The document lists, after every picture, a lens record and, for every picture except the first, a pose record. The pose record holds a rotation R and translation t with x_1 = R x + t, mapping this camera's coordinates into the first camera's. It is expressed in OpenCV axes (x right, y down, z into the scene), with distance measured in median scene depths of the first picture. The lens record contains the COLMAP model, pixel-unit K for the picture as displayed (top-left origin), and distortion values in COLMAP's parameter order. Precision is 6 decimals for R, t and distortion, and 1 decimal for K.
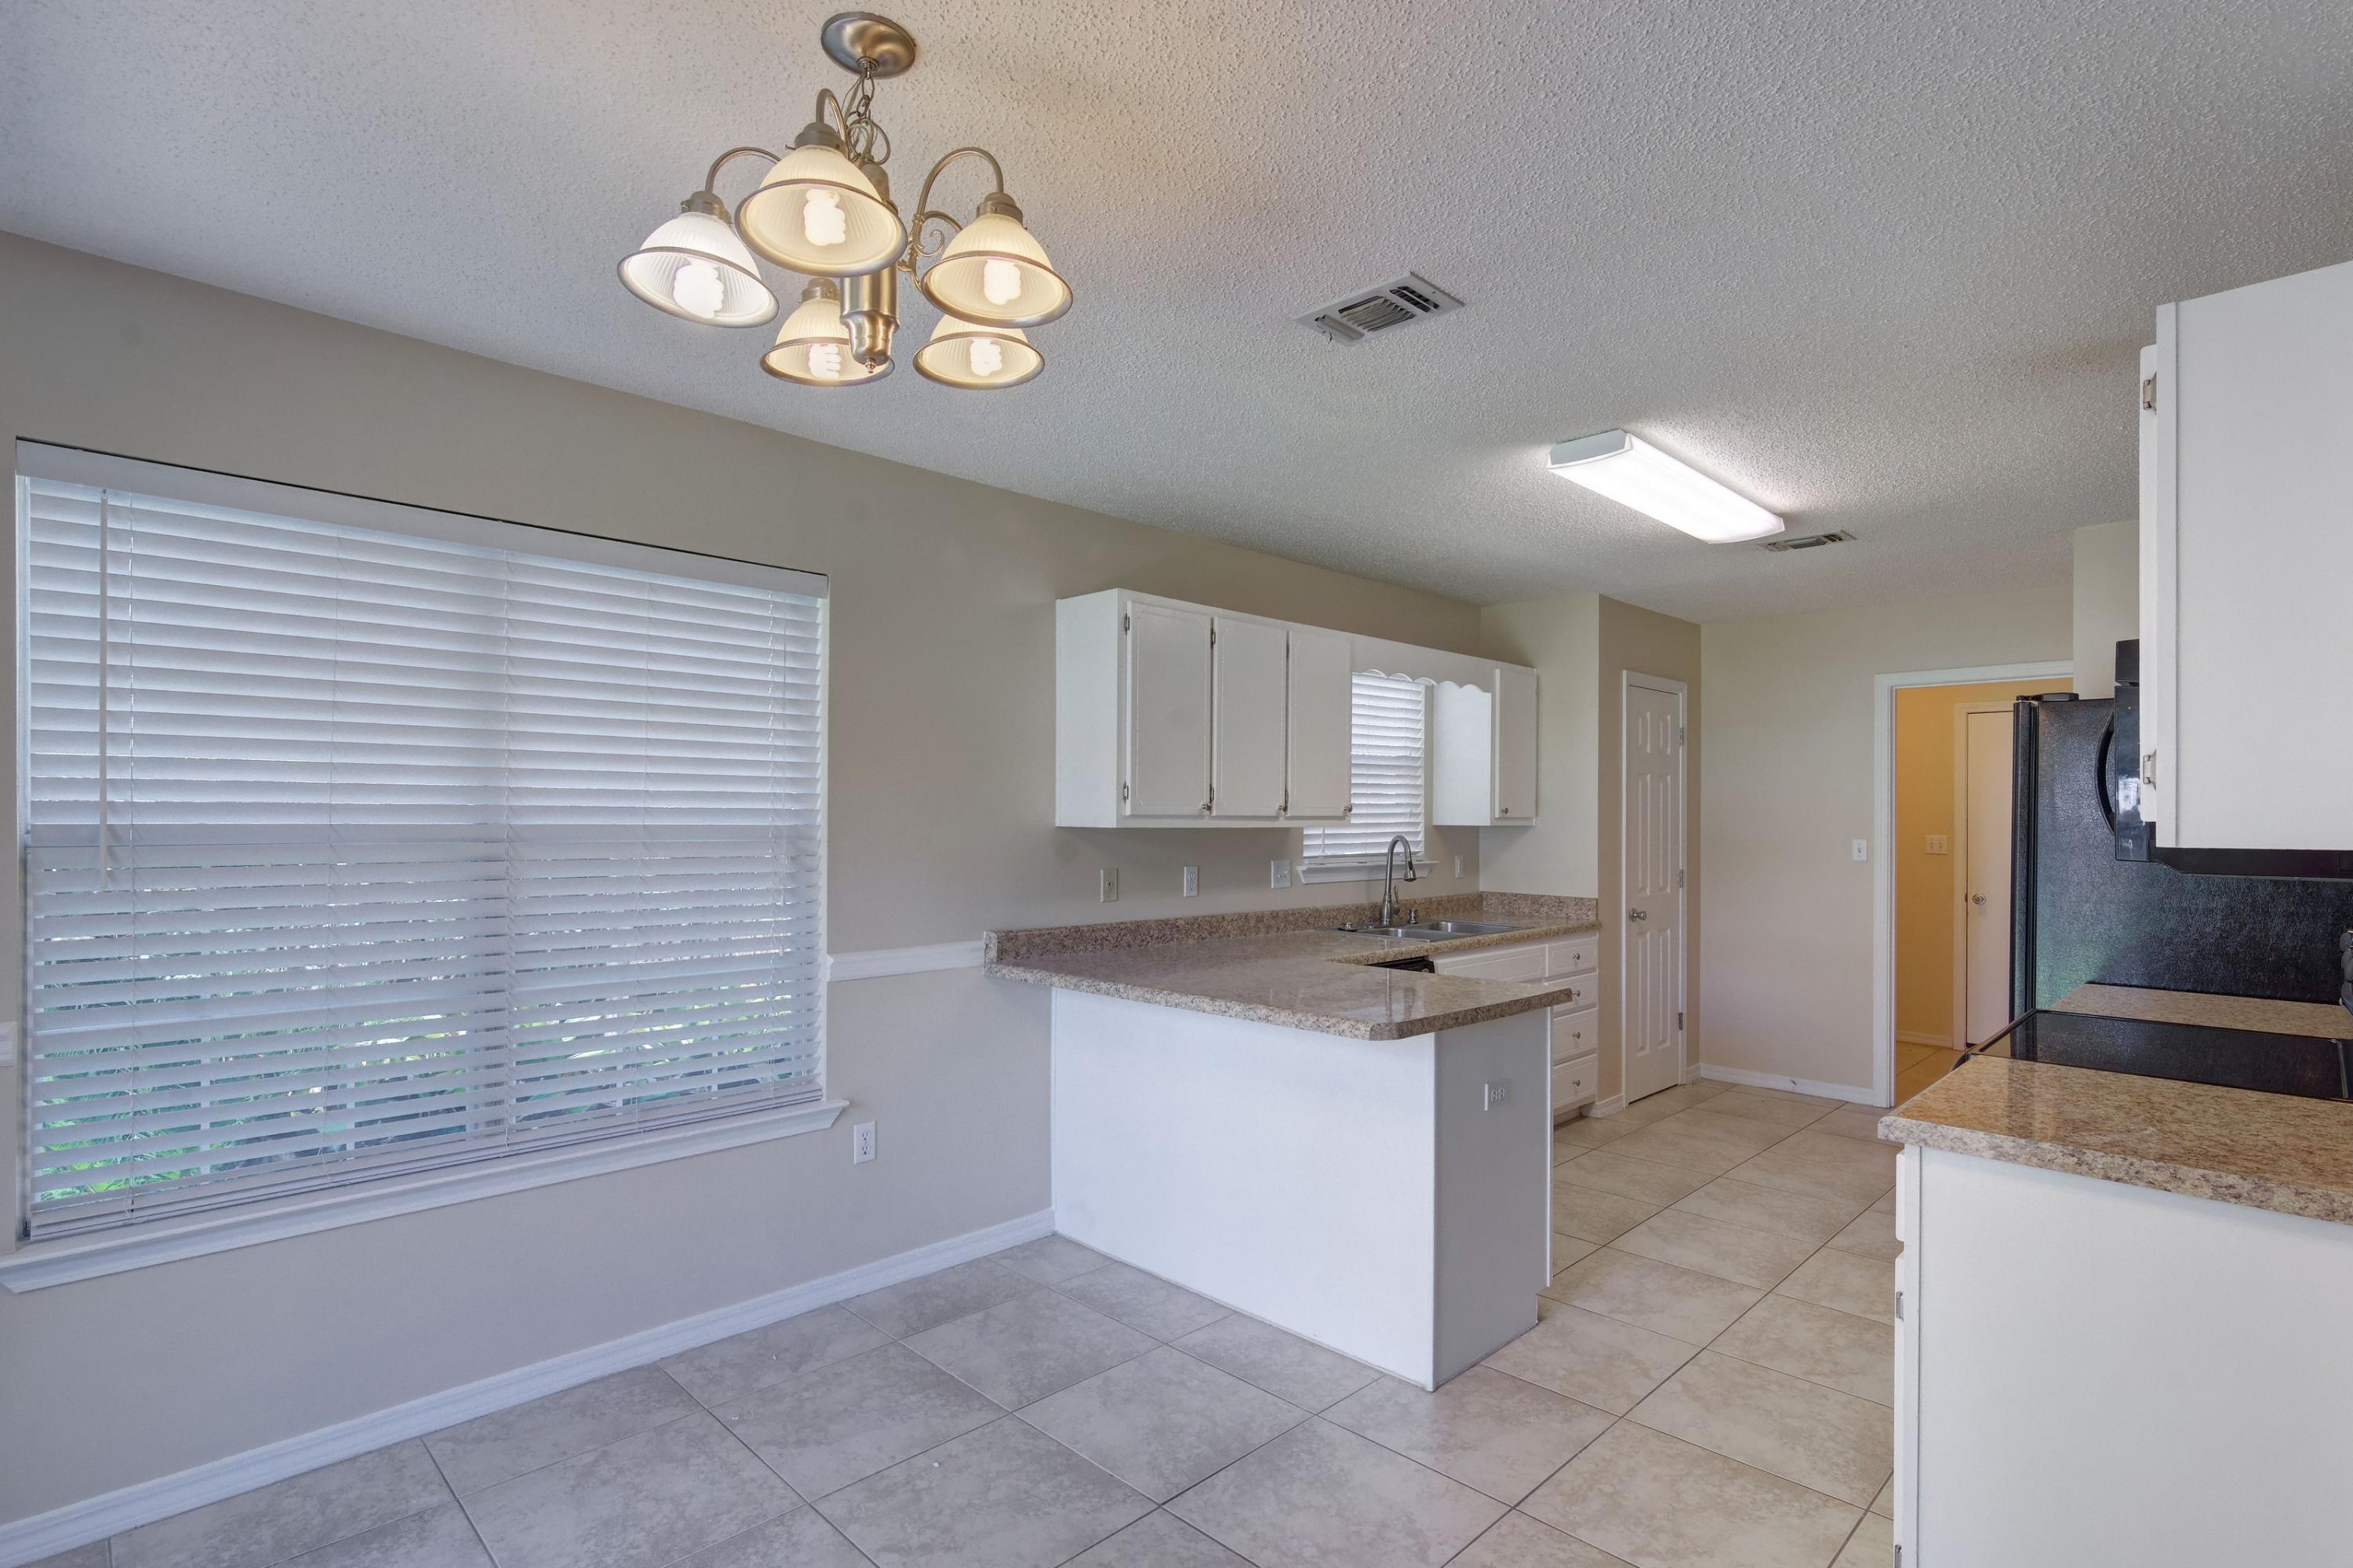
lens RADIAL K [[1148.7, 0, 1165.5], [0, 1148.7, 801.6], [0, 0, 1]] dist [-0.000844, -0.000126]
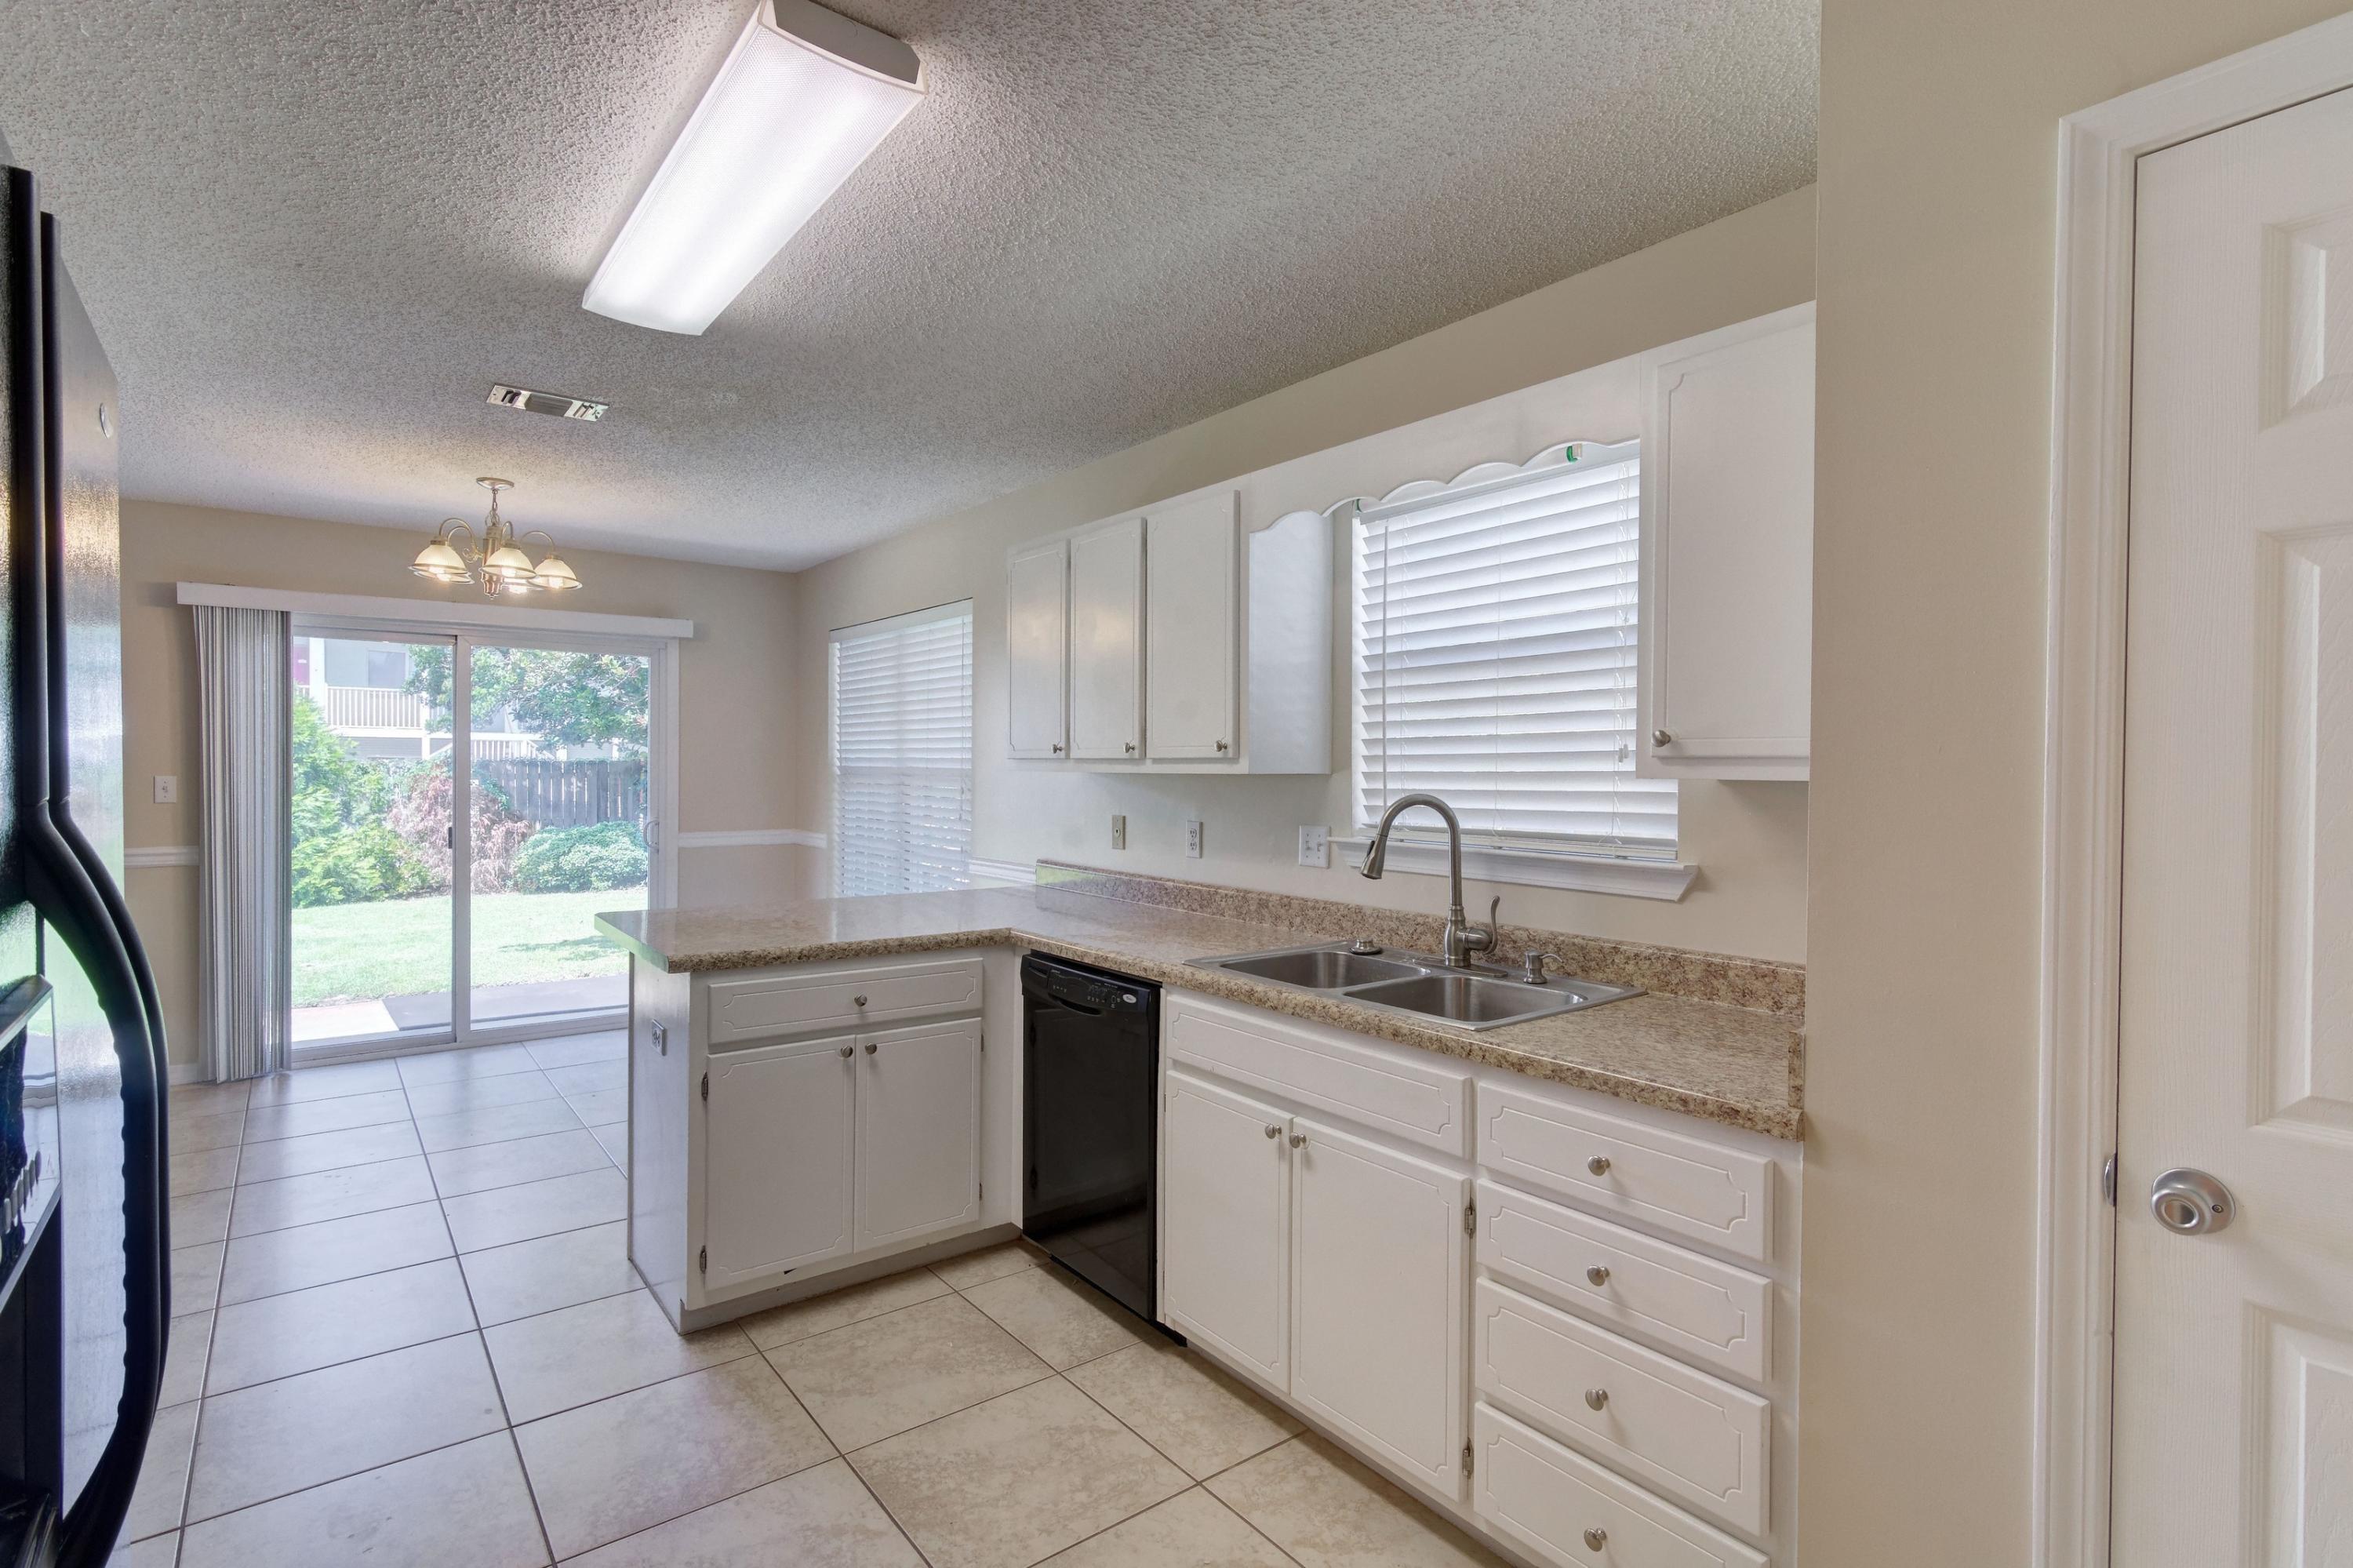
lens RADIAL K [[1122.5, 0, 1183.2], [0, 1122.5, 787.7], [0, 0, 1]] dist [0.002231, -0.001811]
pose [[-0.109816, 0.002429, -0.993949, 0.697438], [-0.008242, 0.999960, 0.003354, 0.025170], [0.993918, 0.008561, -0.109791, 0.914159]]
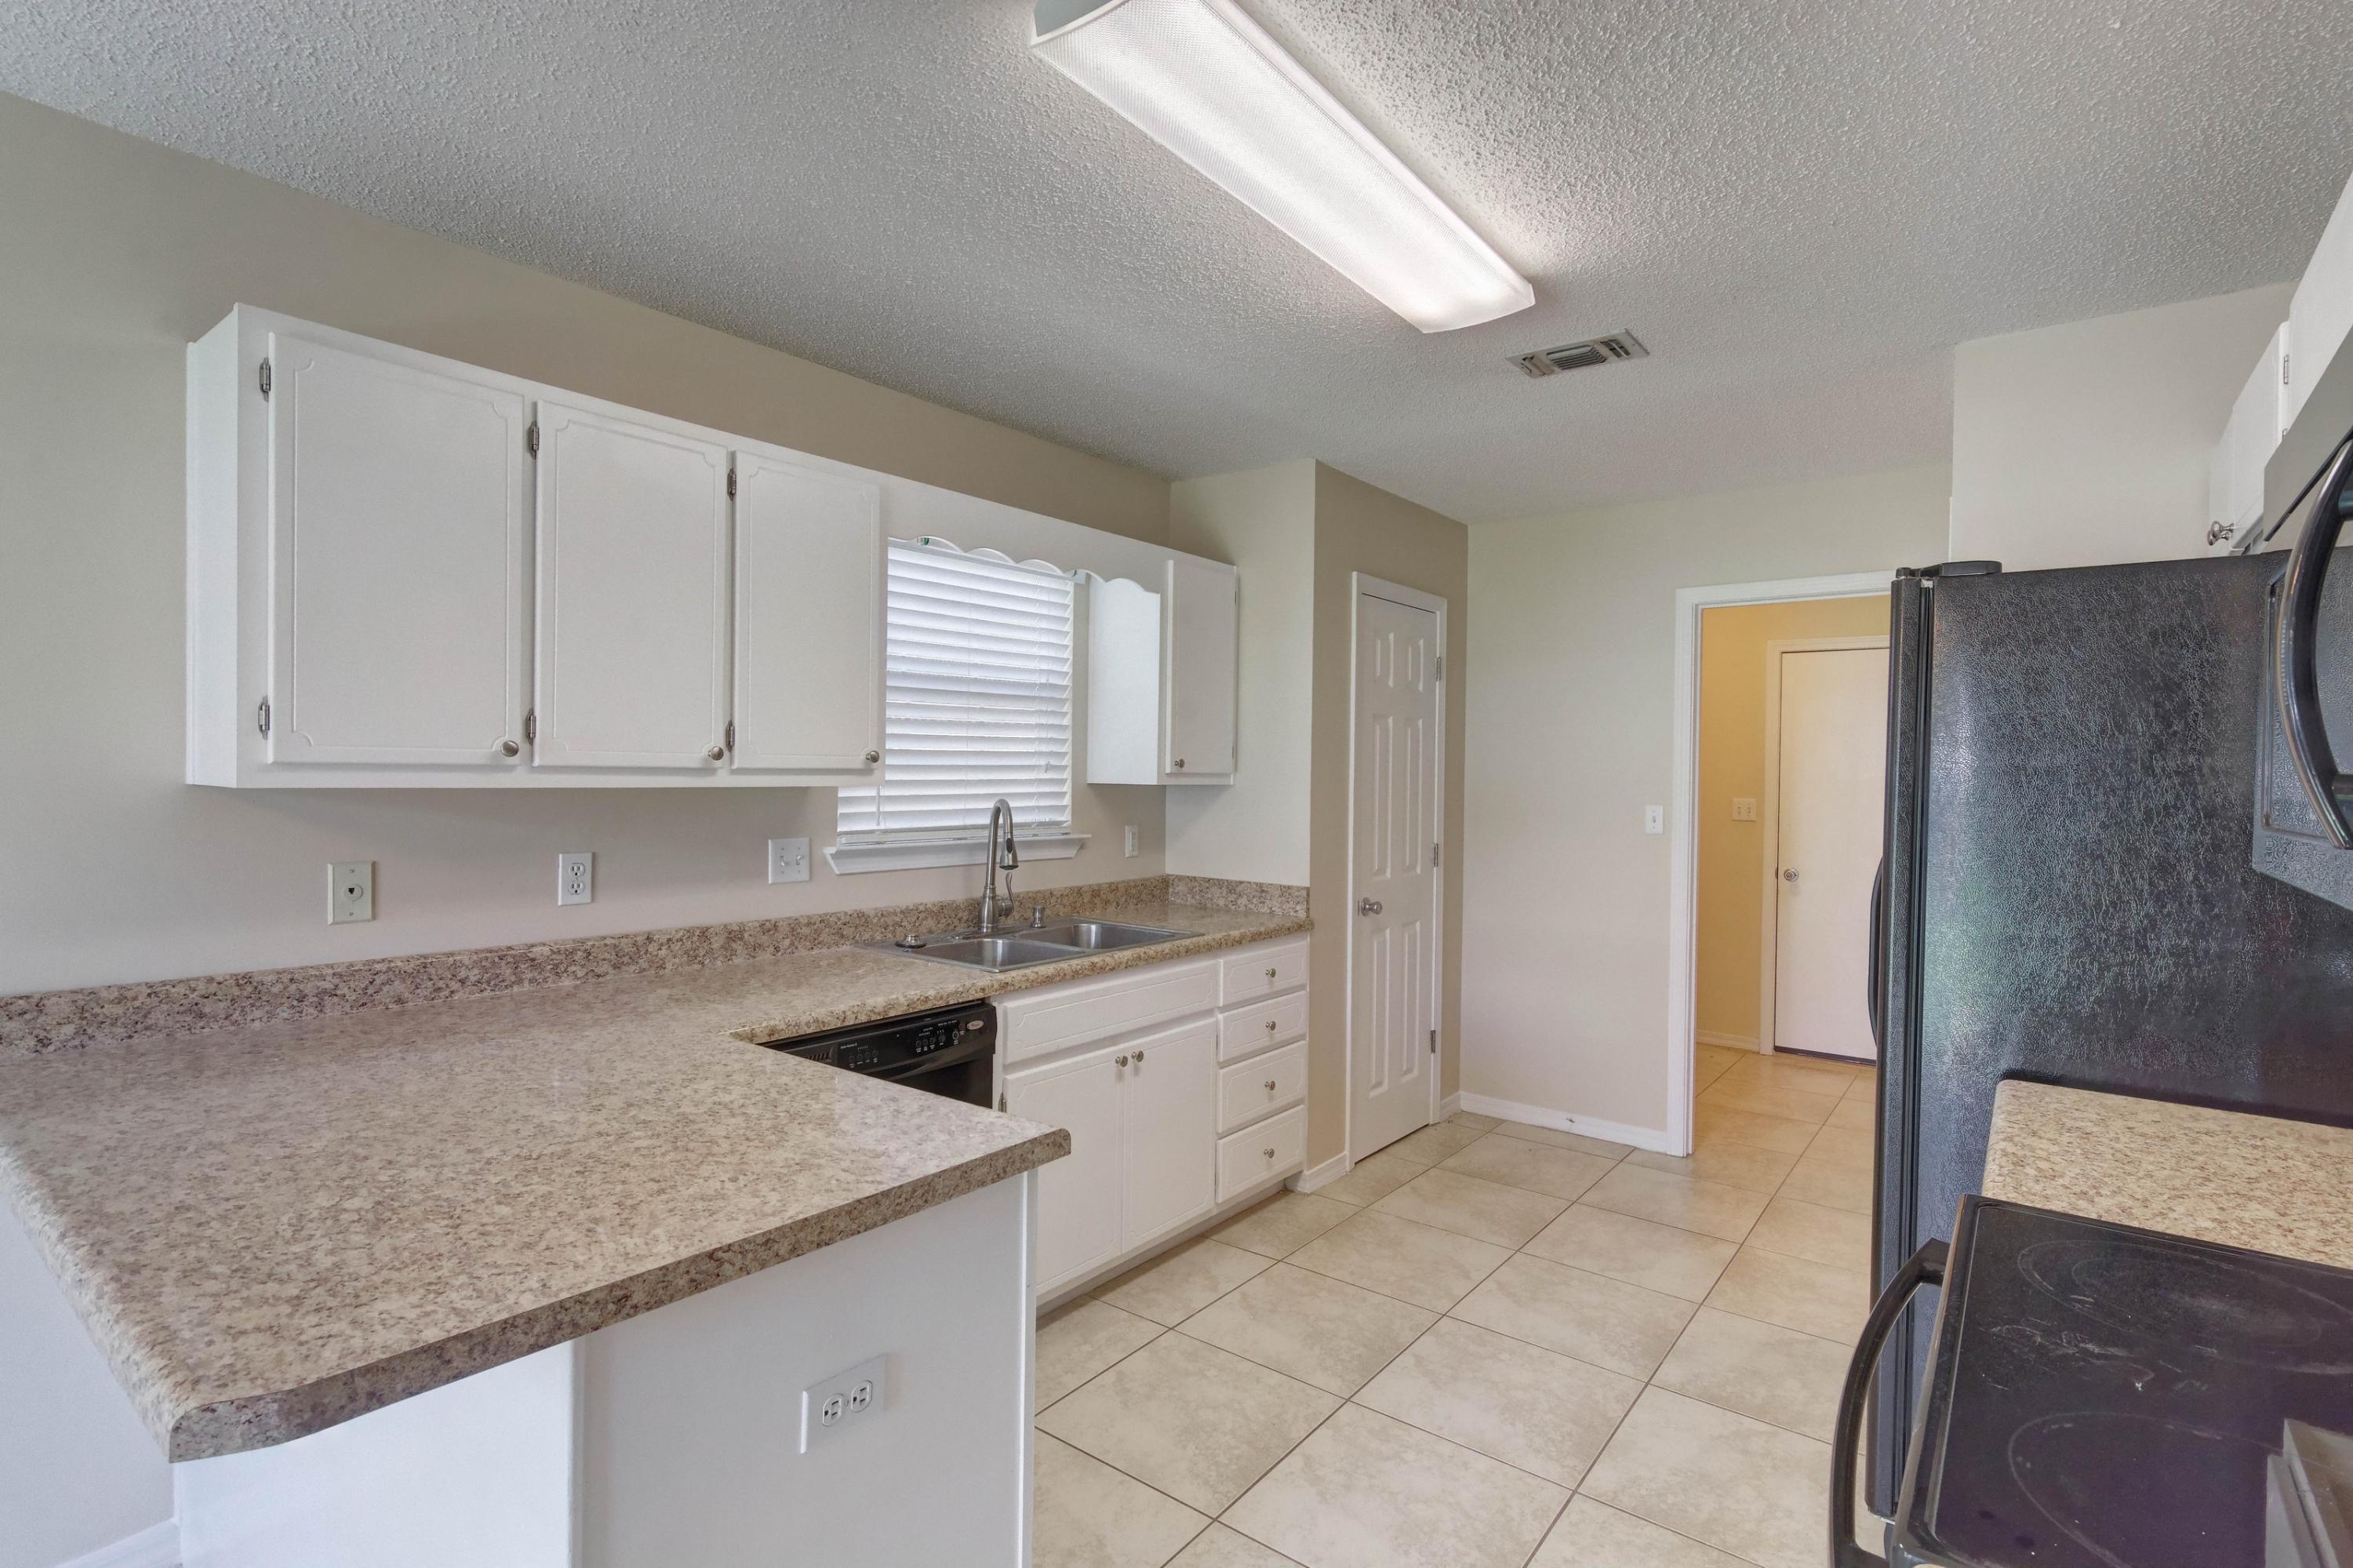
lens RADIAL K [[1124.8, 0, 1179.8], [0, 1124.8, 767.3], [0, 0, 1]] dist [0.002554, -0.000374]
pose [[0.991147, 0.007749, 0.132544, 0.211921], [-0.009180, 0.999906, 0.010189, 0.003519], [-0.132453, -0.011316, 0.991125, 0.331428]]
